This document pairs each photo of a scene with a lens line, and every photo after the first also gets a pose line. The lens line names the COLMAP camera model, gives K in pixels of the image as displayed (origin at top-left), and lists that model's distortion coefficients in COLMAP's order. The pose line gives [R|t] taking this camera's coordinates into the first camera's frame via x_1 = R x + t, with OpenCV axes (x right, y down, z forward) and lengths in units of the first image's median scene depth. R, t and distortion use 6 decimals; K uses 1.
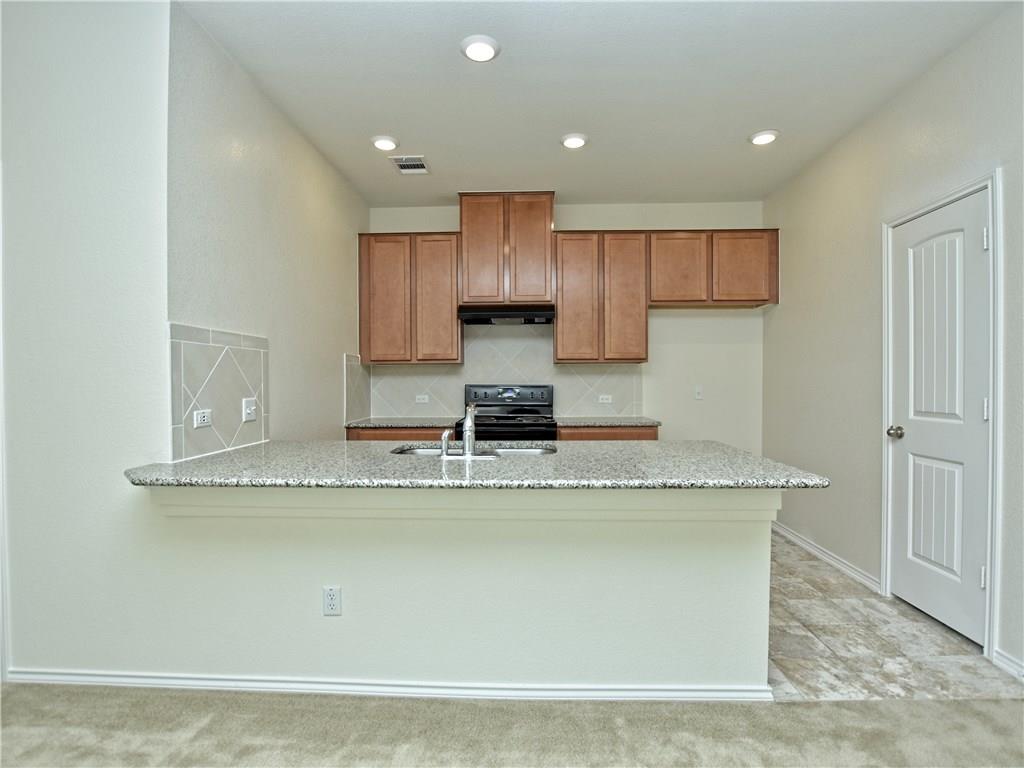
lens RADIAL K [[514.4, 0, 514.4], [0, 514.4, 387.4], [0, 0, 1]] dist [-0.027795, 0.001087]
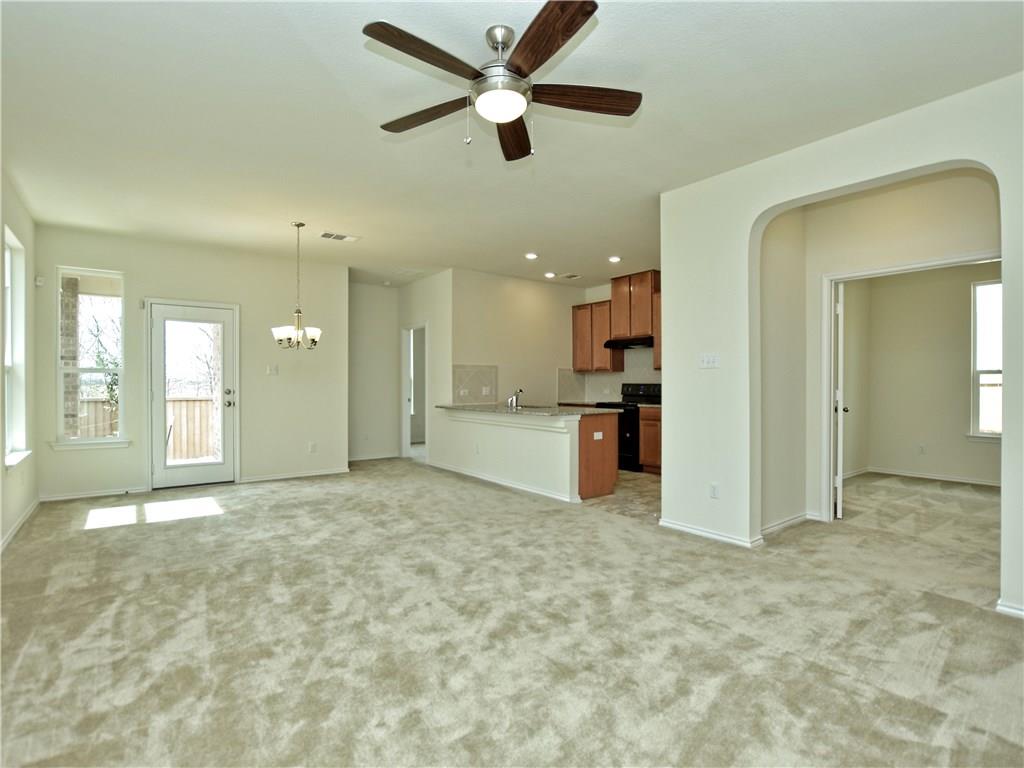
lens RADIAL K [[514.4, 0, 514.4], [0, 514.4, 387.4], [0, 0, 1]] dist [-0.027795, 0.001087]
pose [[0.633355, 0.007761, -0.773822, 1.184307], [-0.010192, 0.999947, 0.001687, 0.010544], [0.773794, 0.006818, 0.633400, -0.460084]]
